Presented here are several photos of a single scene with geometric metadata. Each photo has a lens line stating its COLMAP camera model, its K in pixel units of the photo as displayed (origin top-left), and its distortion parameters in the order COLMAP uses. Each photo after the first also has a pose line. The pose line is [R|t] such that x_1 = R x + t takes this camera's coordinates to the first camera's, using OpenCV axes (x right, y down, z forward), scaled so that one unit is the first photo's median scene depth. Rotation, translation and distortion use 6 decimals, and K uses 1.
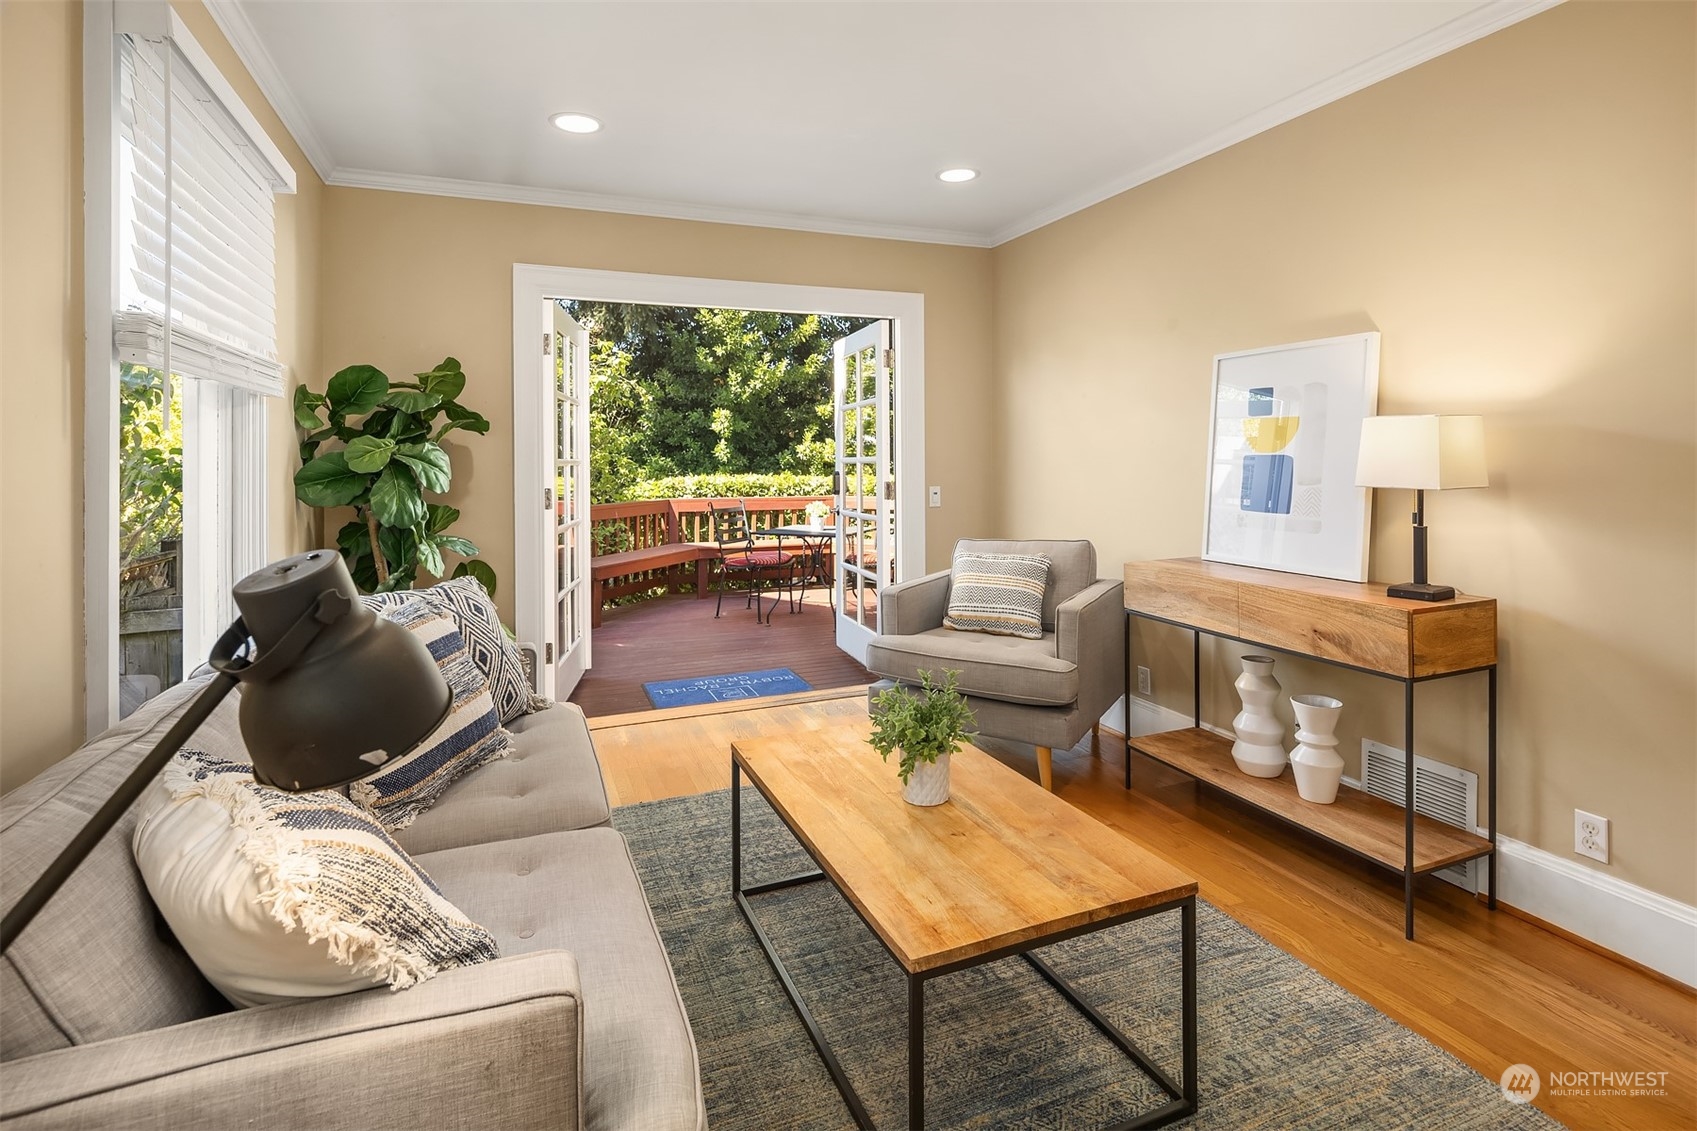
lens RADIAL K [[836.3, 0, 841.7], [0, 836.3, 455.8], [0, 0, 1]] dist [0.000797, -0.000540]
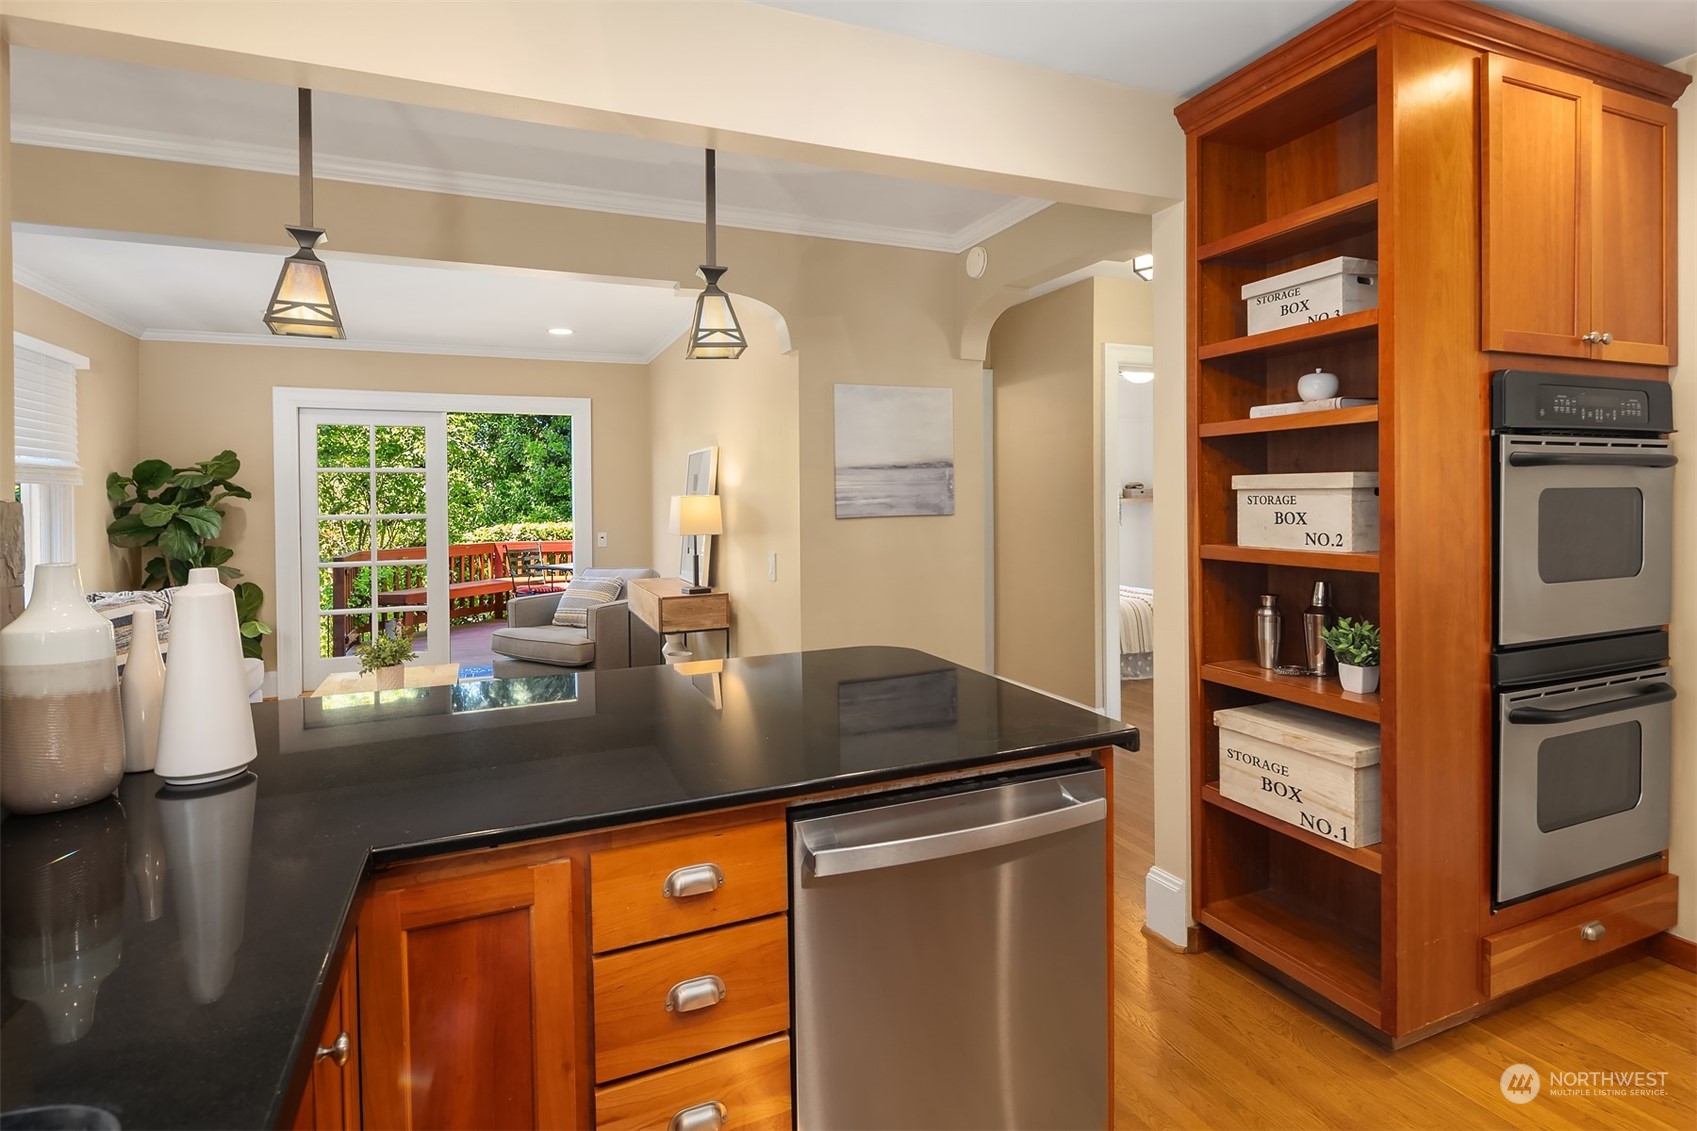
lens RADIAL K [[847.6, 0, 845.0], [0, 847.6, 500.8], [0, 0, 1]] dist [-0.001949, -0.001468]
pose [[0.999939, -0.003702, 0.010361, 0.679343], [0.003679, 0.999991, 0.002256, -0.024847], [-0.010370, -0.002217, 0.999944, -0.594934]]
